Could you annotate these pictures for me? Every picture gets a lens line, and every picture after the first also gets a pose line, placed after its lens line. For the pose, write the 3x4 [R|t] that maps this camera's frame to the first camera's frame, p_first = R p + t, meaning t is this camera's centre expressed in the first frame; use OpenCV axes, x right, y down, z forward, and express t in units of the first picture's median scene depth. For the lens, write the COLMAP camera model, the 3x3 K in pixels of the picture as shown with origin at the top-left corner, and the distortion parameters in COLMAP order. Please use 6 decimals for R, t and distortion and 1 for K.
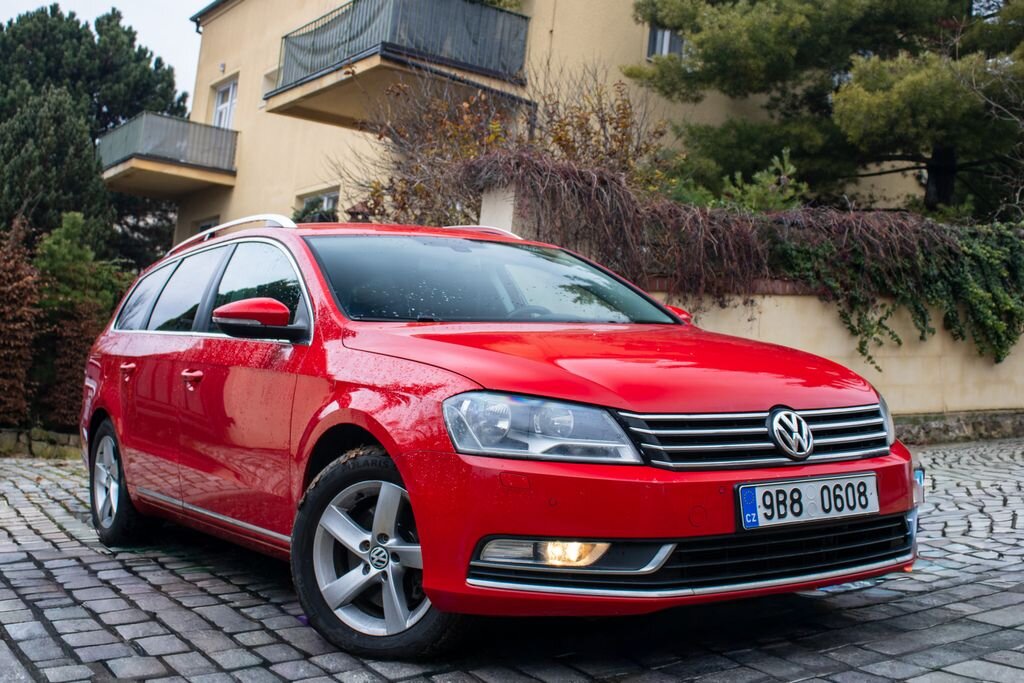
lens RADIAL K [[1194.6, 0, 513.5], [0, 1194.6, 343.3], [0, 0, 1]] dist [-0.043153, 0.000000]
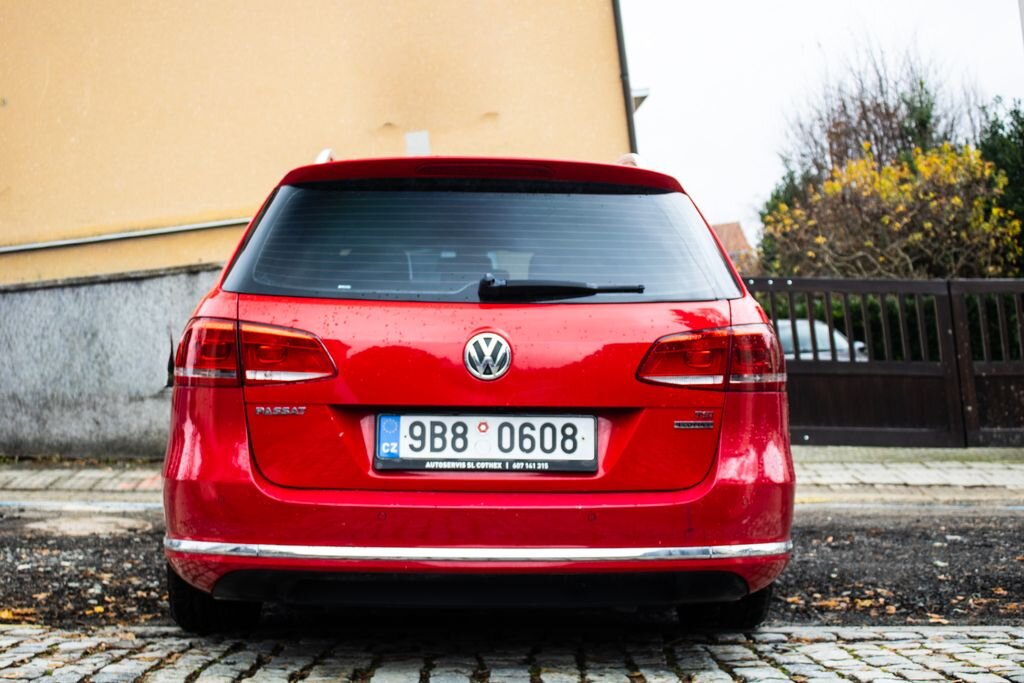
lens RADIAL K [[1369.8, 0, 509.9], [0, 1369.8, 340.8], [0, 0, 1]] dist [-0.139038, 0.000000]
pose [[0.892269, 0.043471, -0.449406, 0.574767], [-0.026267, 0.998666, 0.044448, 0.010215], [0.450739, -0.027855, 0.892221, 0.069855]]
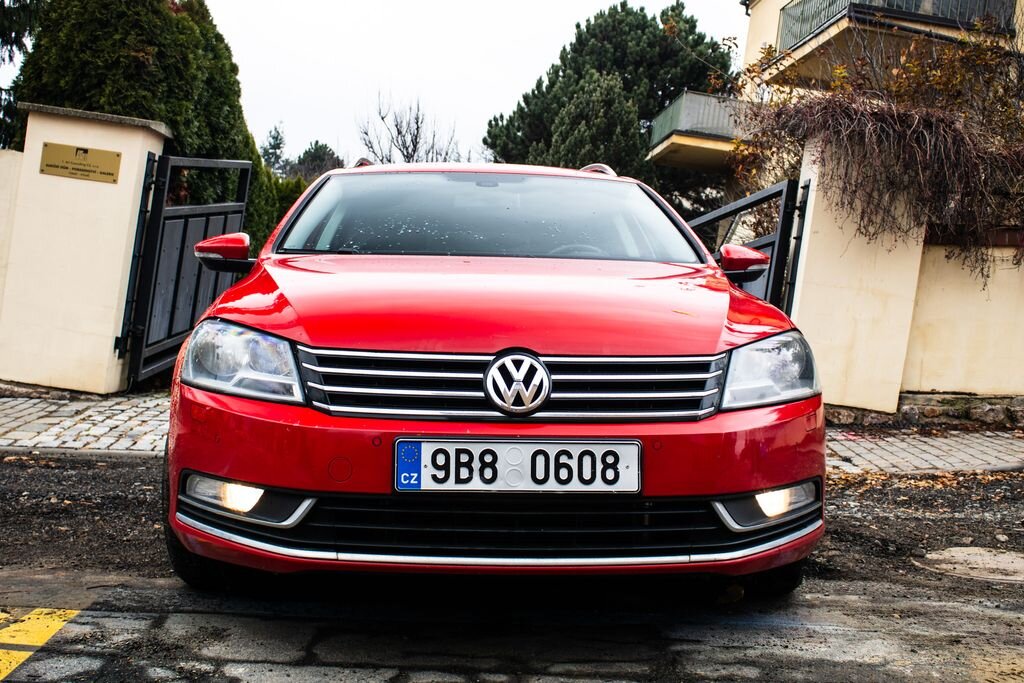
lens RADIAL K [[1119.3, 0, 518.7], [0, 1119.3, 340.5], [0, 0, 1]] dist [-0.069767, 0.000000]
pose [[0.883612, 0.038194, -0.466660, 0.473938], [-0.024726, 0.999083, 0.034952, 0.016316], [0.467567, -0.019346, 0.883746, 0.264656]]
